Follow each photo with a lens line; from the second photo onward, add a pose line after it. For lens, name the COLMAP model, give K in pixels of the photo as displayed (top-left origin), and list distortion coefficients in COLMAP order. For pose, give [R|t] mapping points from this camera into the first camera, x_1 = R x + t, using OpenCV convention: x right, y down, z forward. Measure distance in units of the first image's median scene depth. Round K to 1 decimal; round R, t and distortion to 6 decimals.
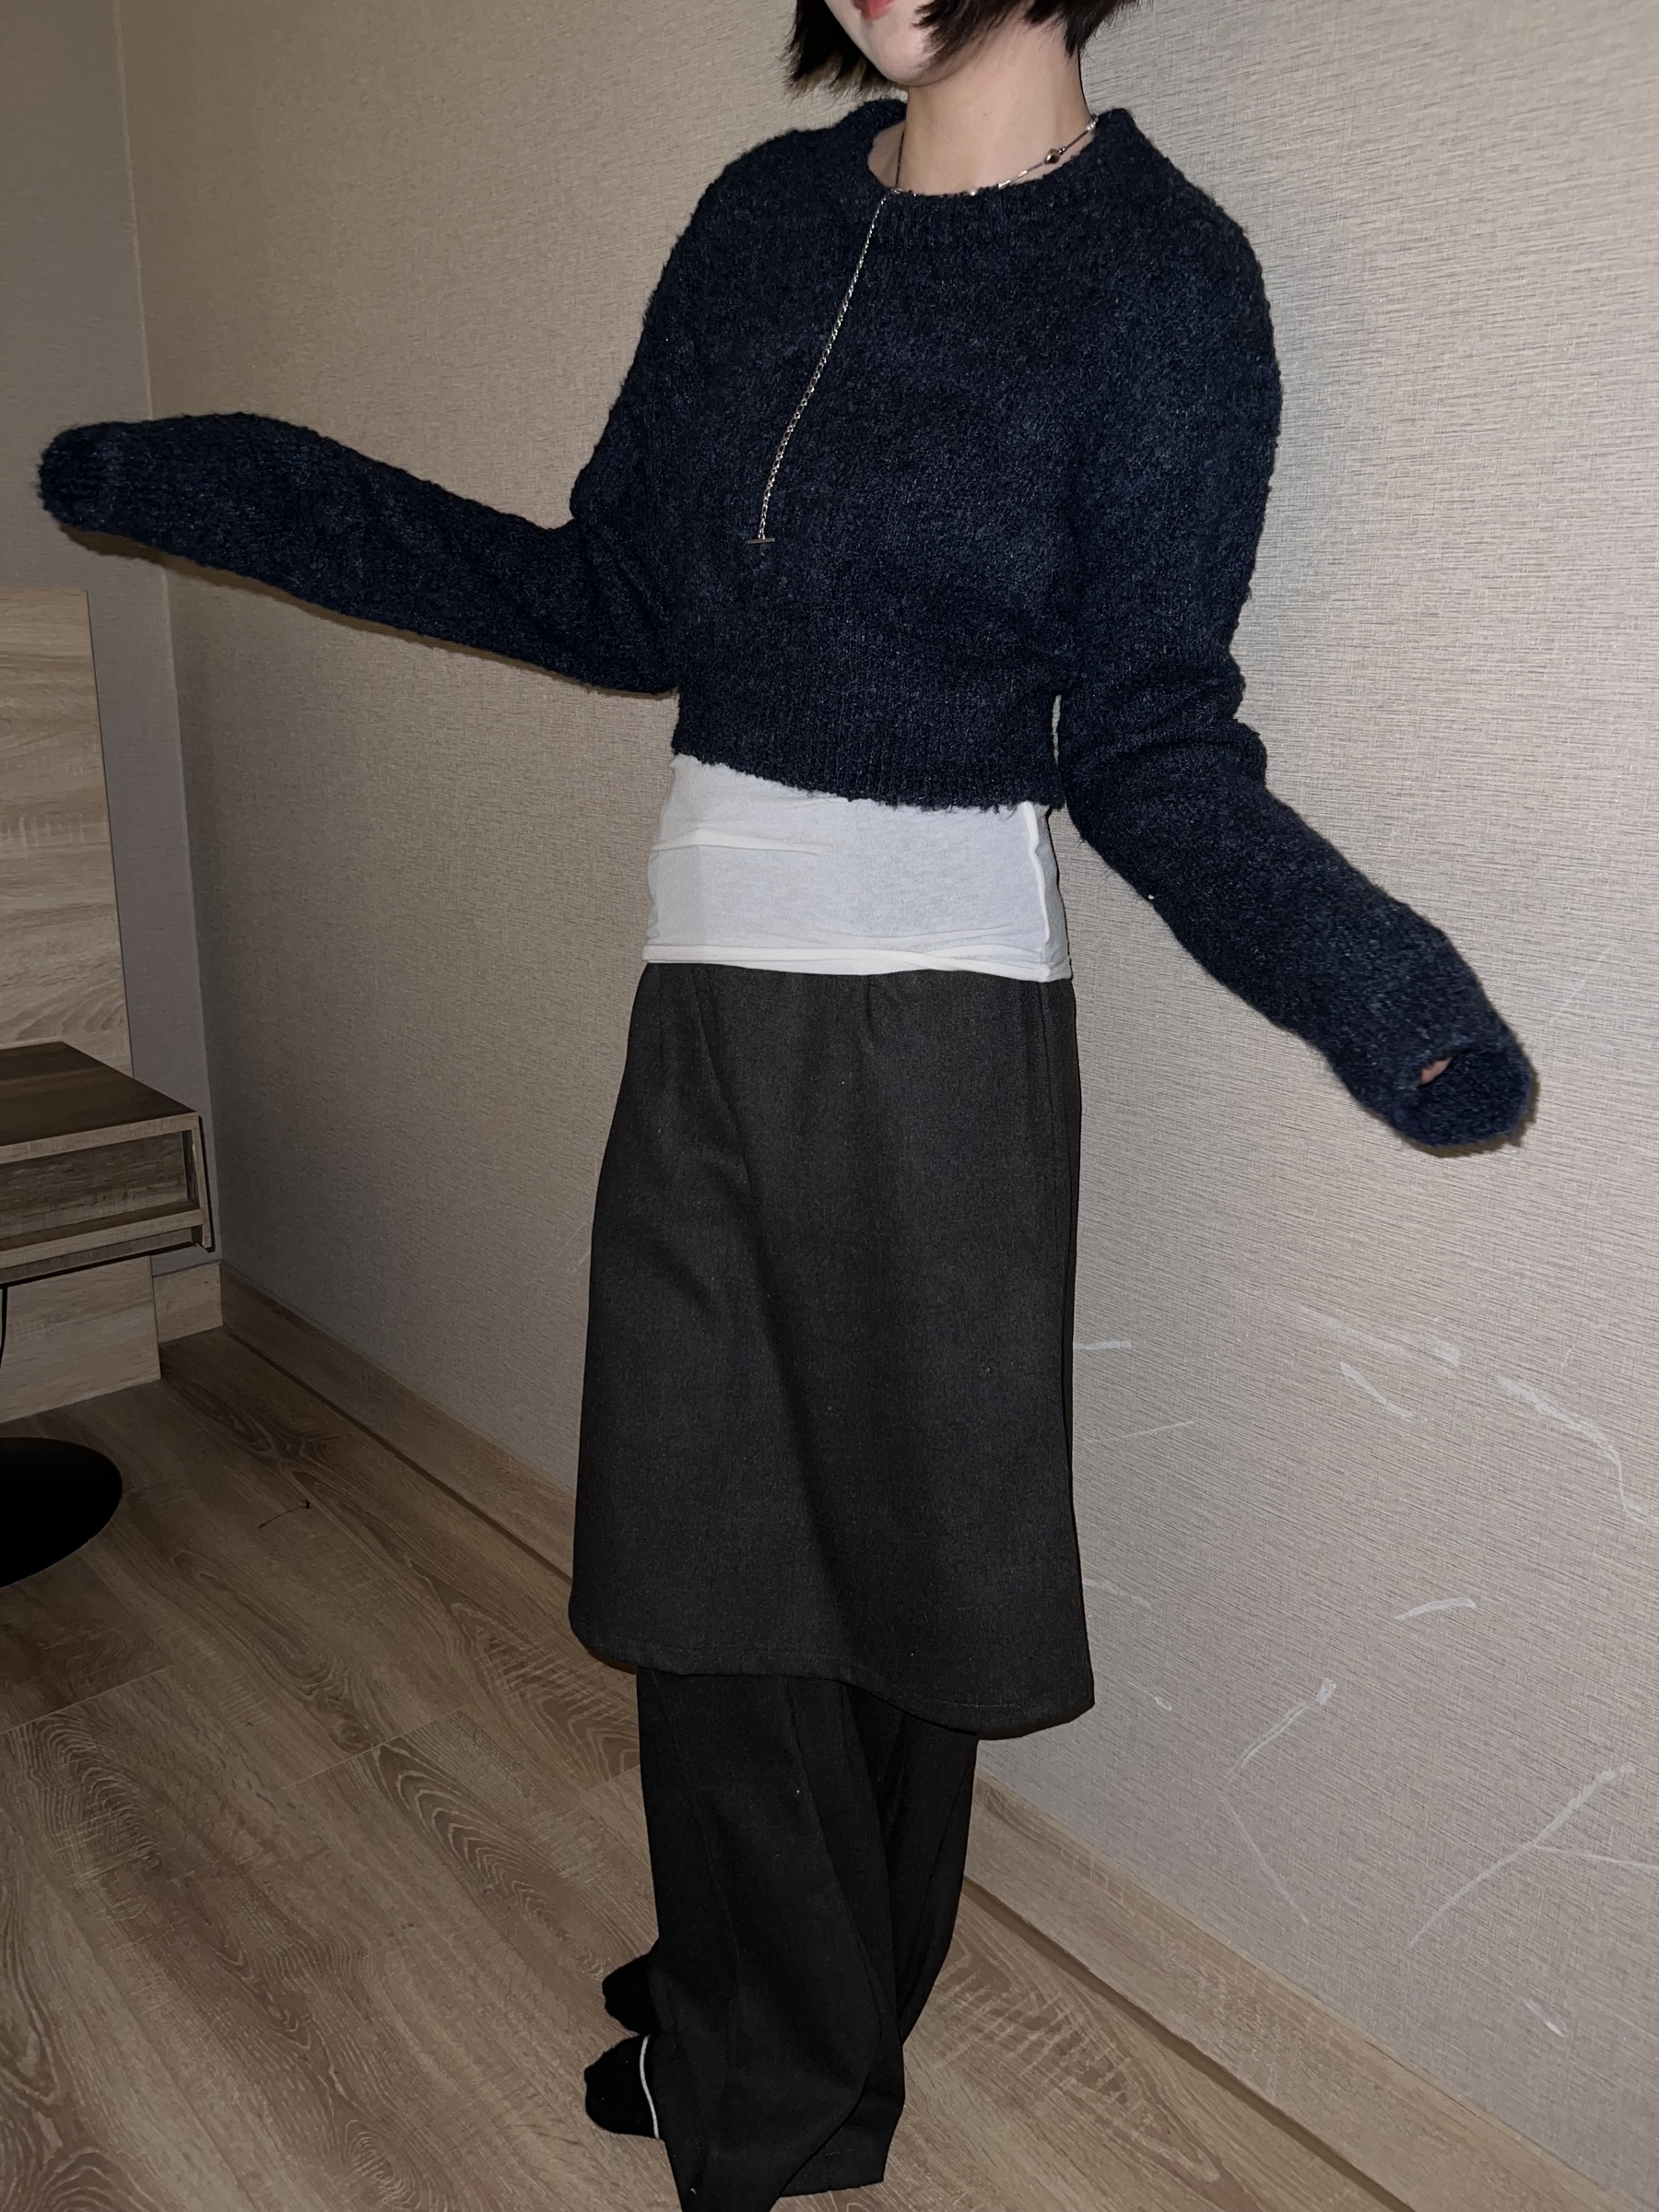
lens RADIAL K [[1699.0, 0, 801.9], [0, 1699.0, 1081.5], [0, 0, 1]] dist [0.036133, -0.043823]
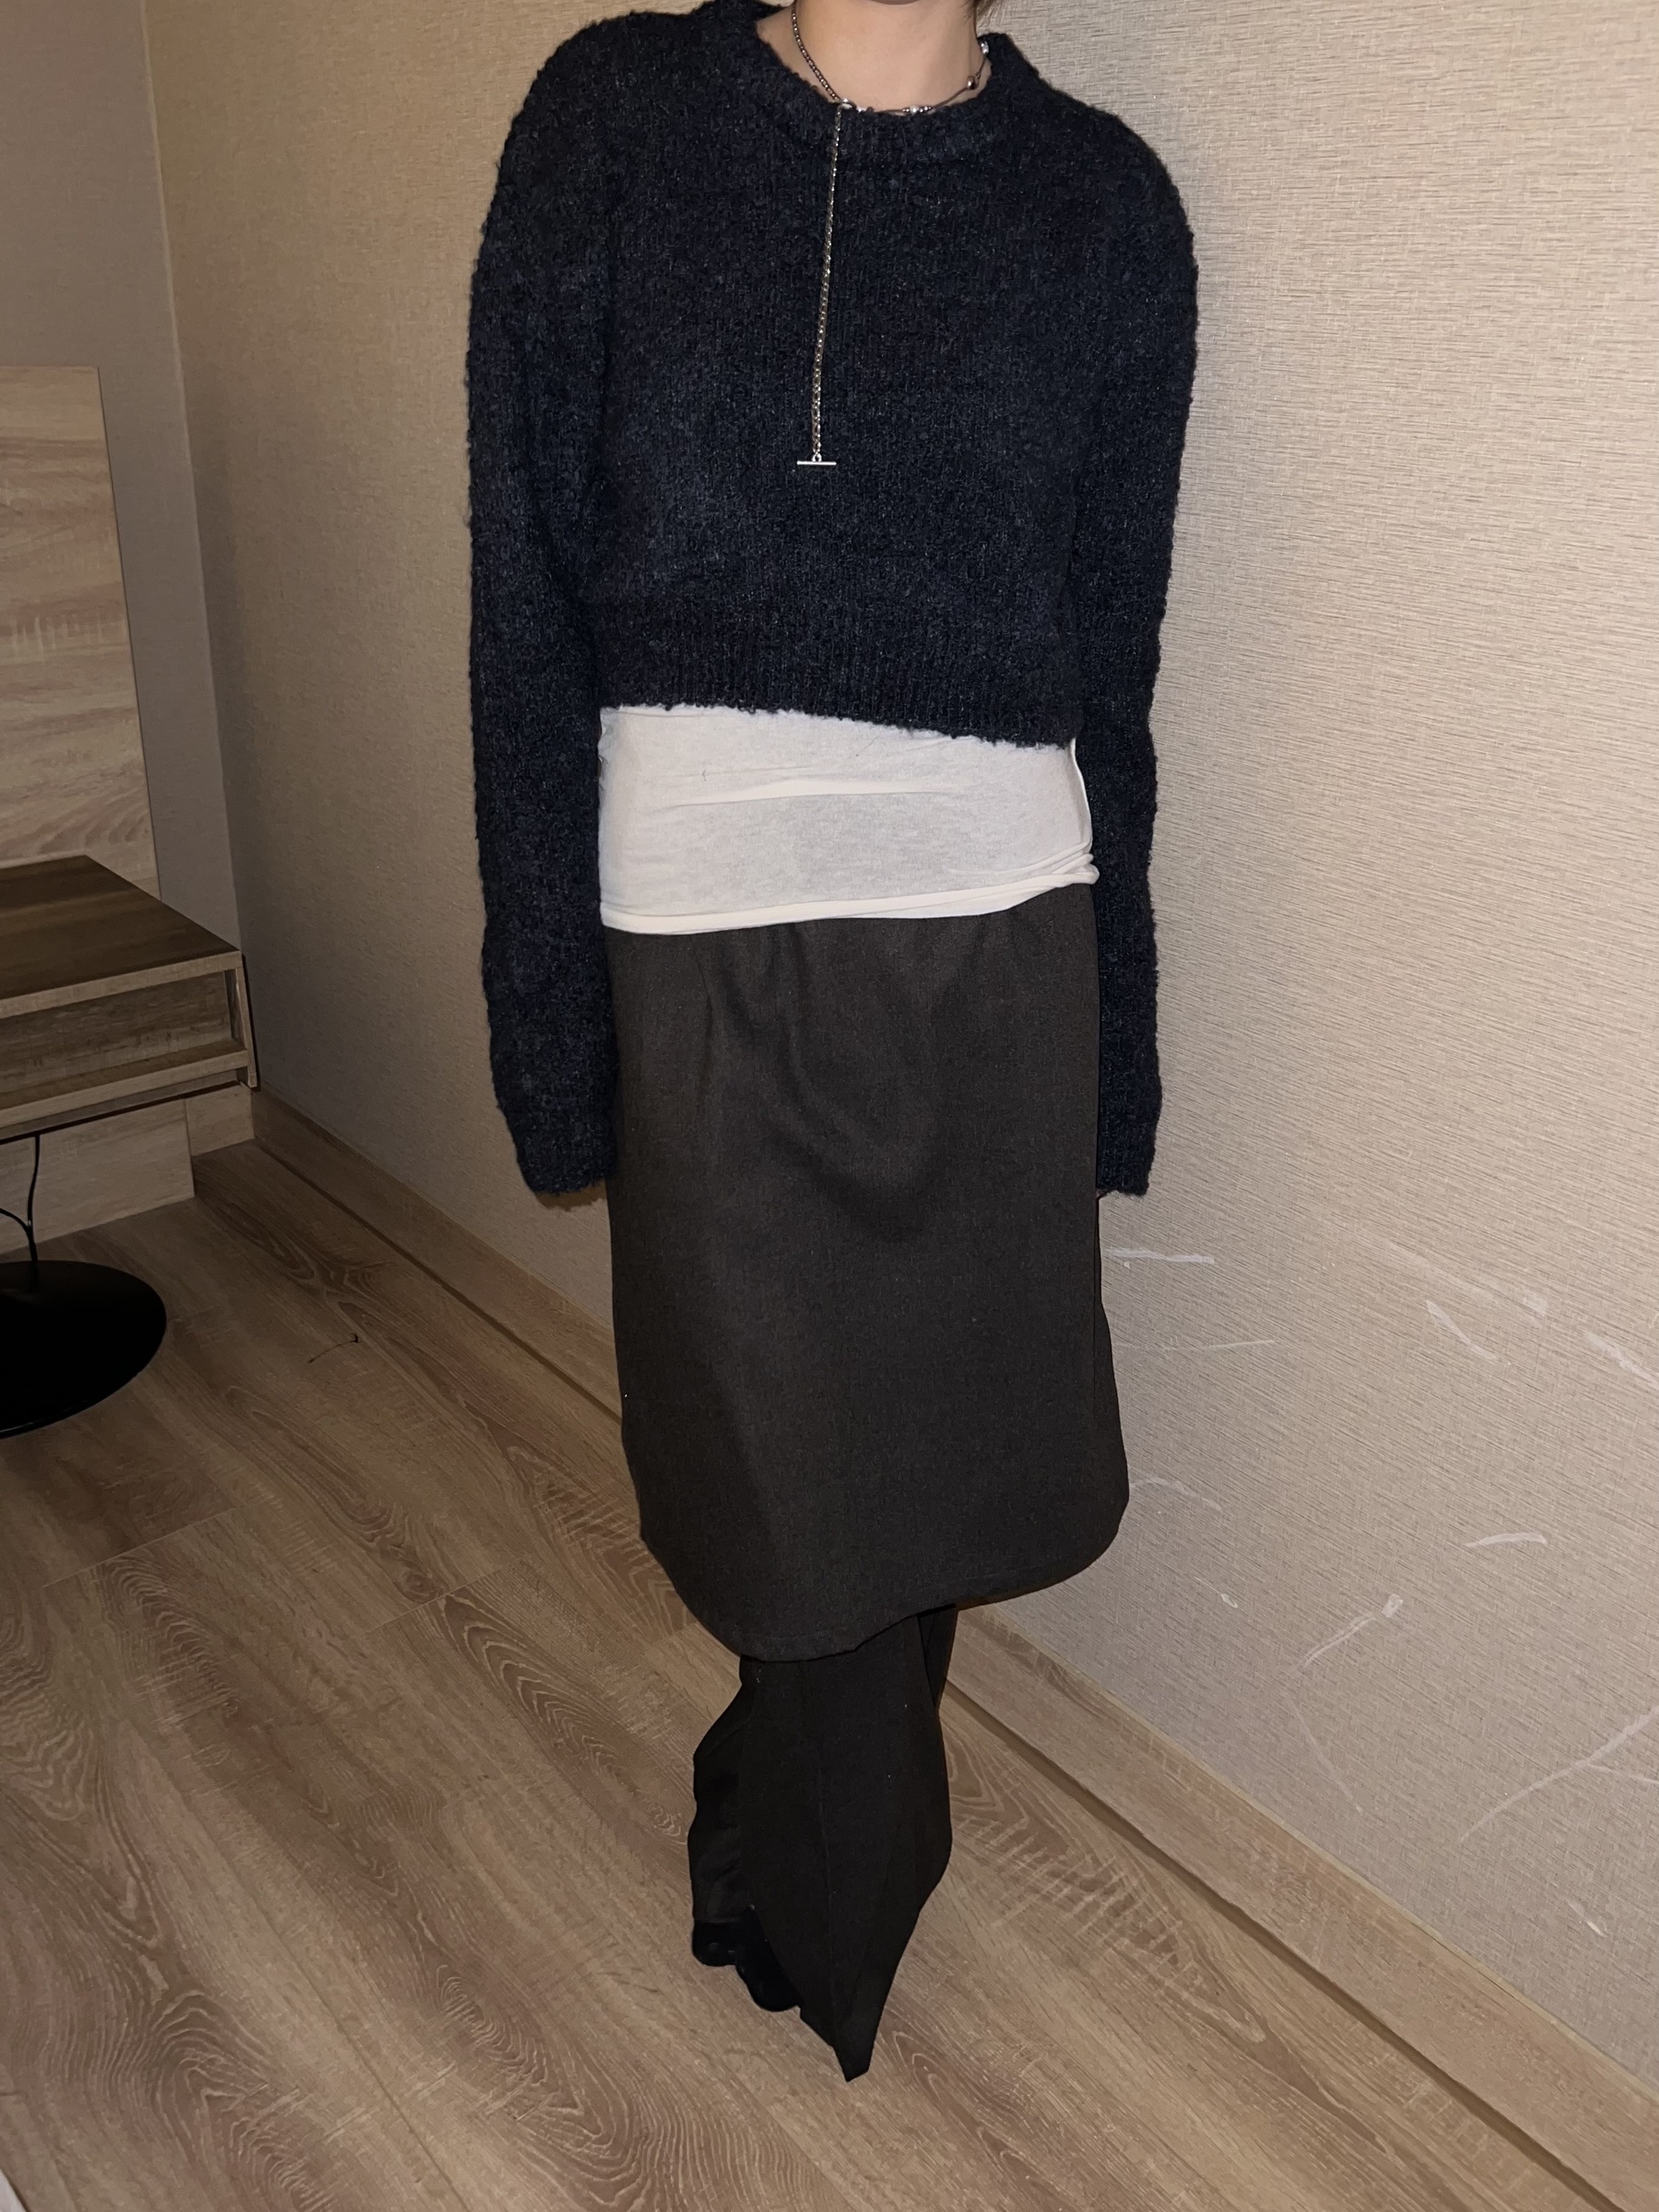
lens RADIAL K [[1843.3, 0, 808.0], [0, 1843.3, 1042.3], [0, 0, 1]] dist [0.032020, -0.035782]
pose [[0.999817, 0.016776, -0.009183, -0.031850], [-0.015442, 0.991404, 0.129924, -0.095489], [0.011283, -0.129759, 0.991481, -0.049438]]
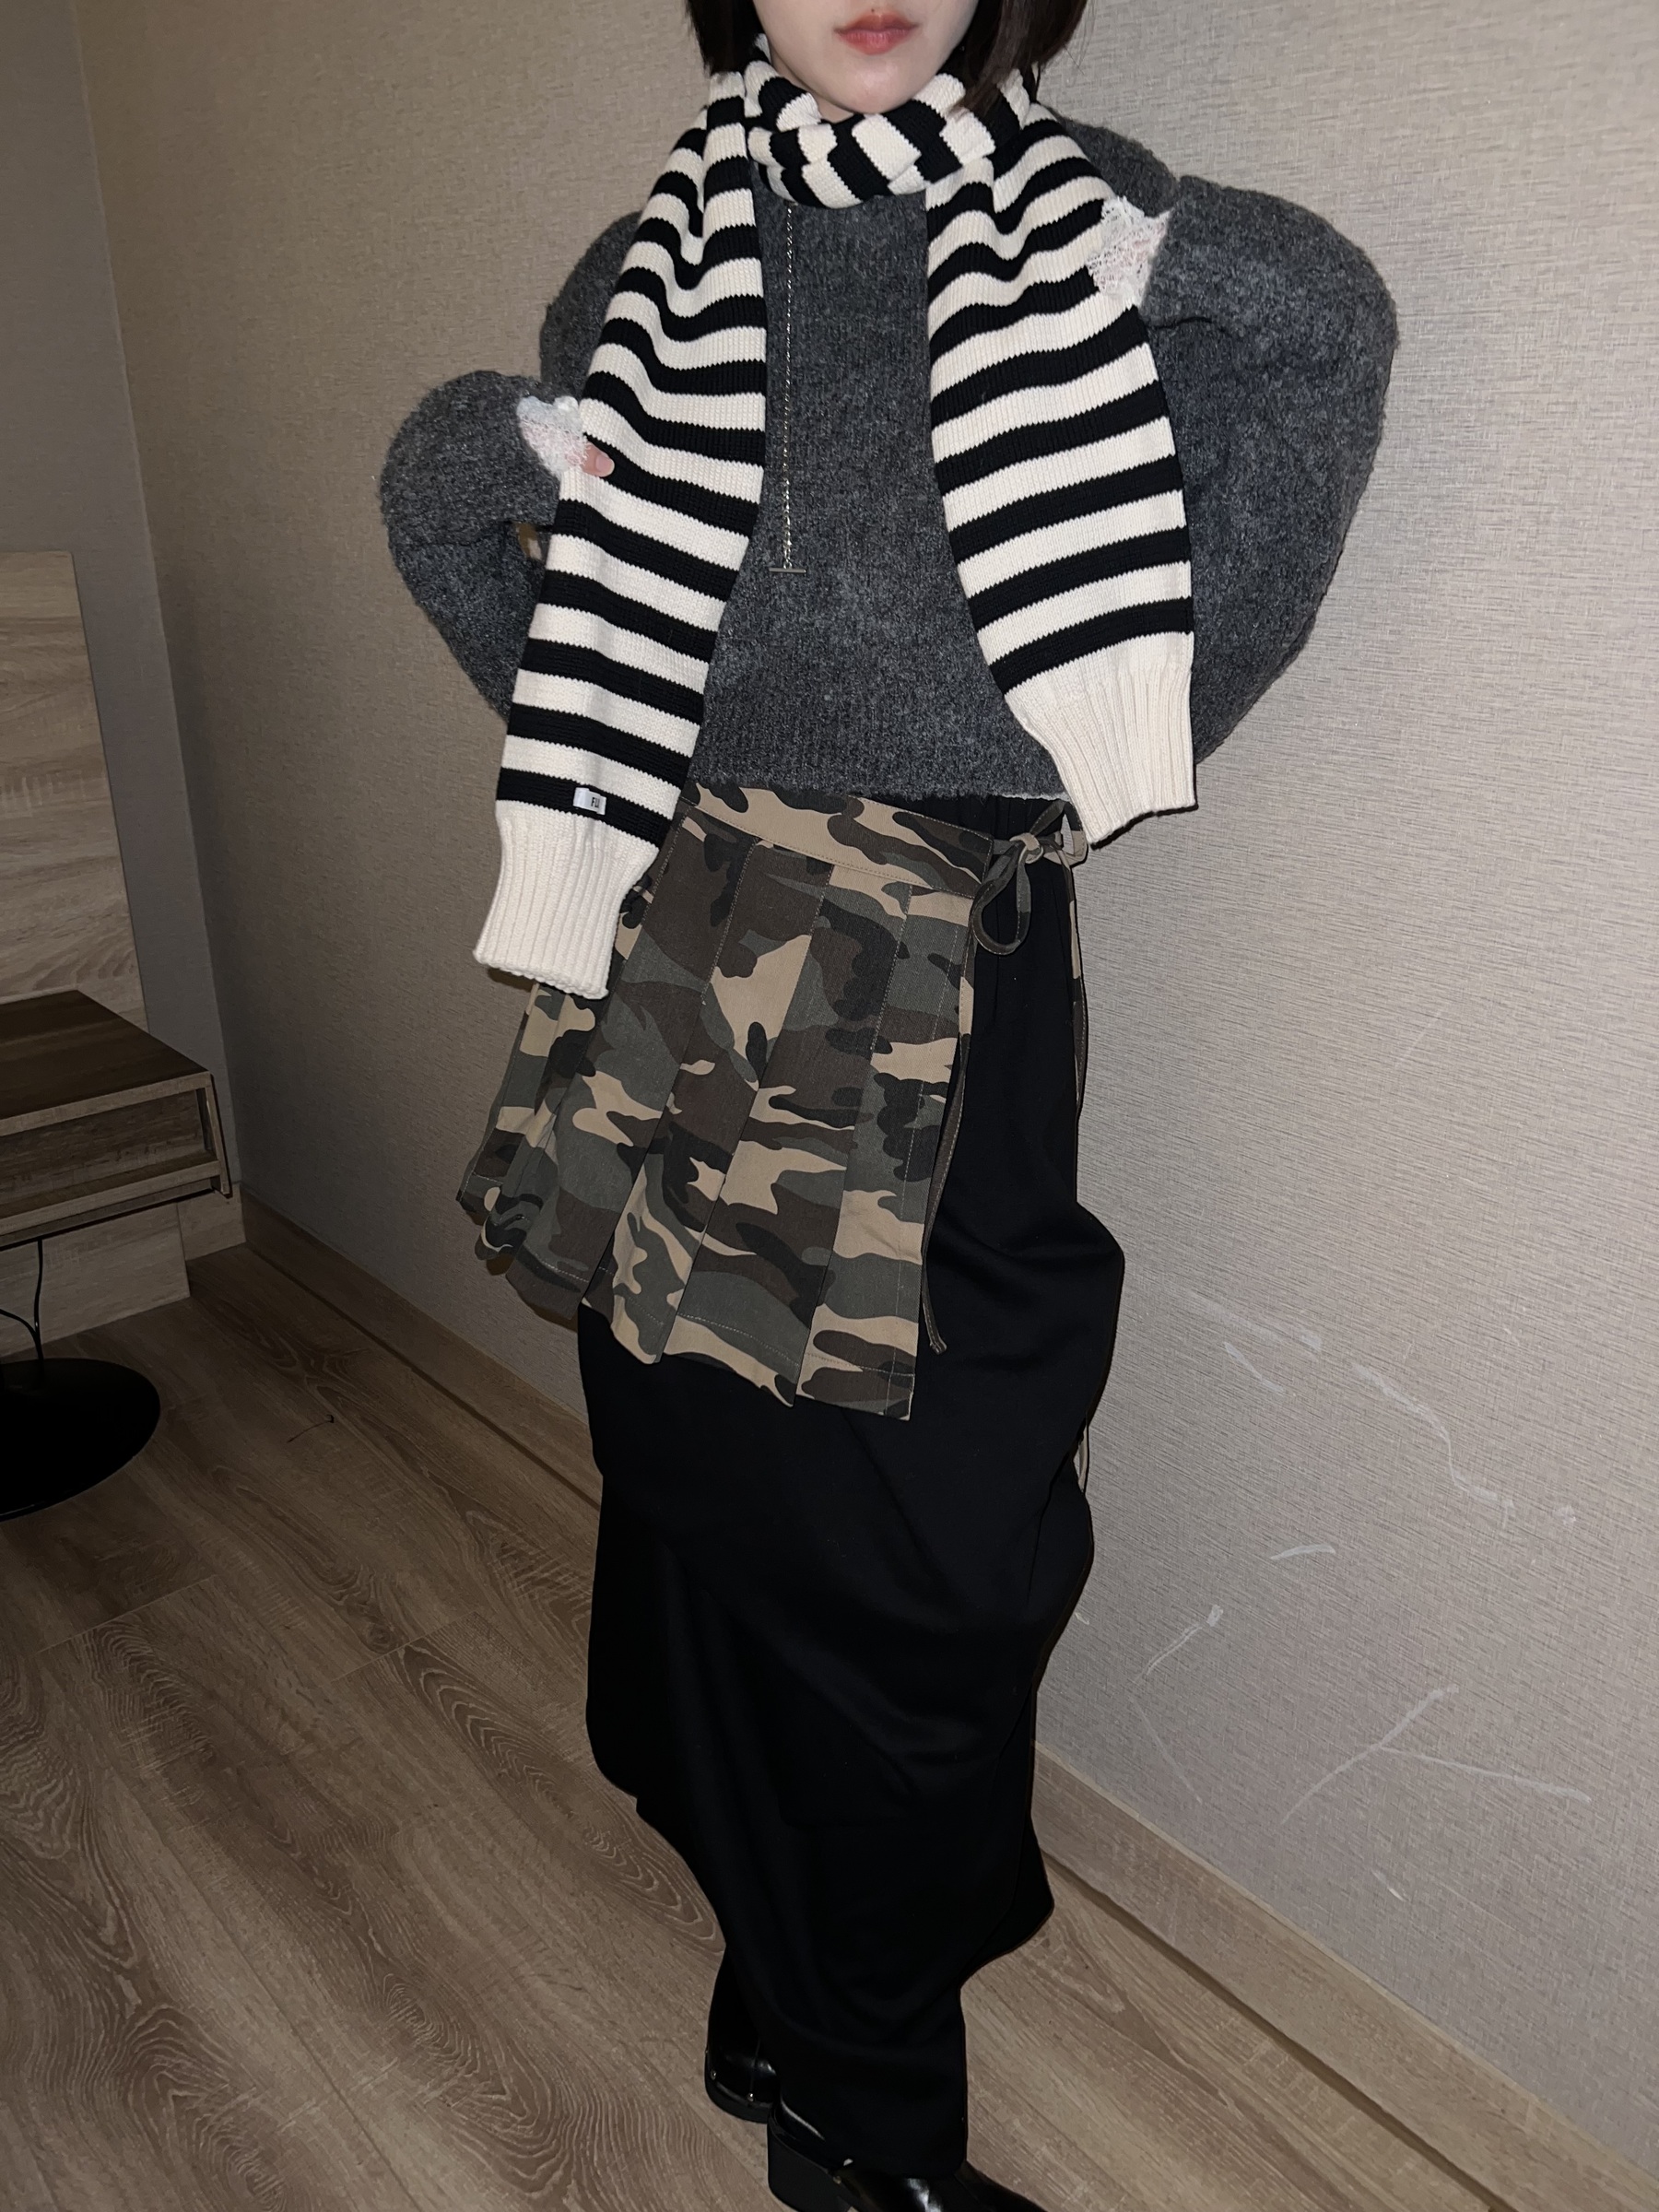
lens RADIAL K [[1699.0, 0, 825.4], [0, 1699.0, 1114.4], [0, 0, 1]] dist [0.036133, -0.043823]
pose [[0.999861, -0.016588, 0.001535, 0.039090], [0.016304, 0.993334, 0.114117, -0.094718], [-0.003417, -0.114076, 0.993466, -0.087536]]
